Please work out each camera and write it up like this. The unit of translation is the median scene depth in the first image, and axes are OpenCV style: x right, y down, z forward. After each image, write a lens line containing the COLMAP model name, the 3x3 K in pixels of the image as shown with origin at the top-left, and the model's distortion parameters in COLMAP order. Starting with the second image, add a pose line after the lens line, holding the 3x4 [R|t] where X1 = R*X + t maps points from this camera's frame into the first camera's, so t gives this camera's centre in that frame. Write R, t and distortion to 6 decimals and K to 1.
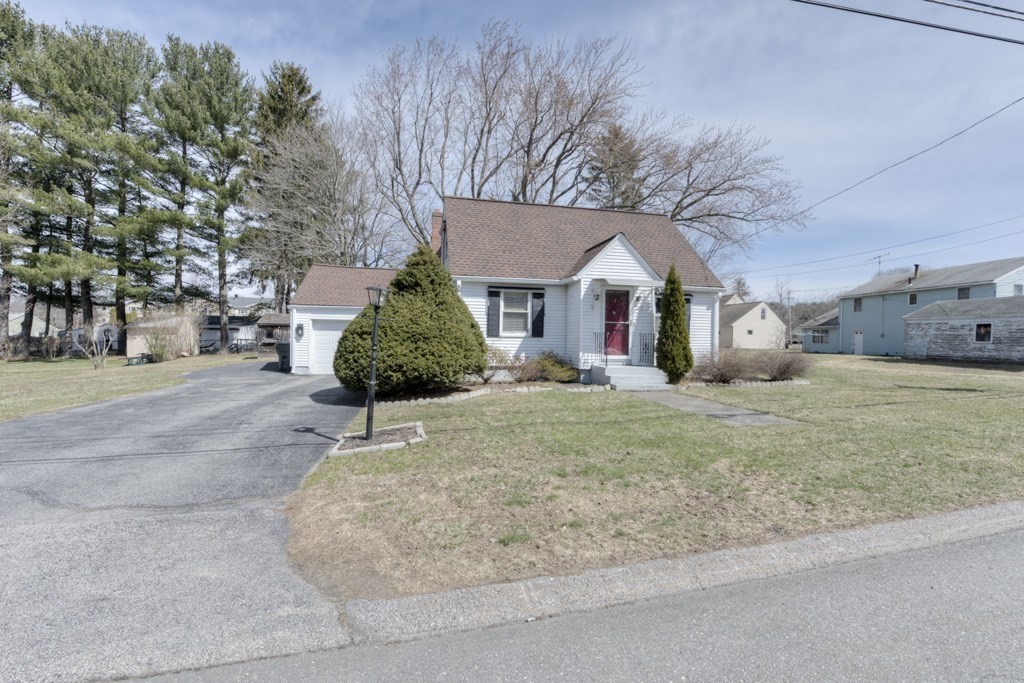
lens RADIAL K [[418.3, 0, 514.9], [0, 418.3, 344.4], [0, 0, 1]] dist [-0.014464, -0.000207]
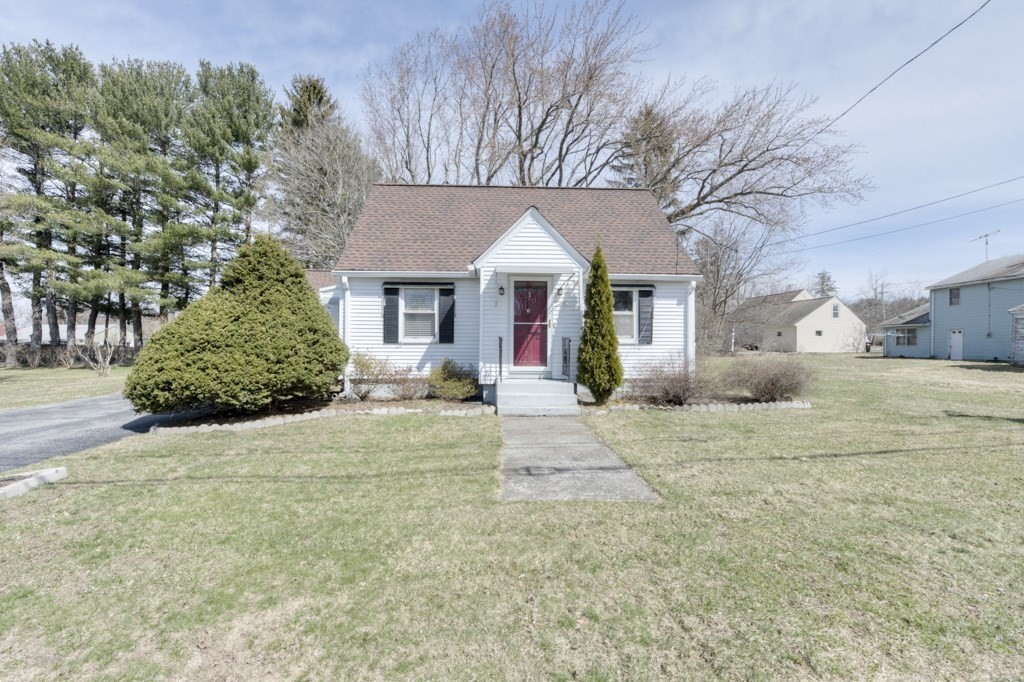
lens RADIAL K [[418.3, 0, 514.9], [0, 418.3, 343.9], [0, 0, 1]] dist [-0.014464, -0.000207]
pose [[0.986464, -0.008613, -0.163750, 0.295770], [0.006782, 0.999908, -0.011736, -0.004883], [0.163836, 0.010467, 0.986432, 0.204928]]
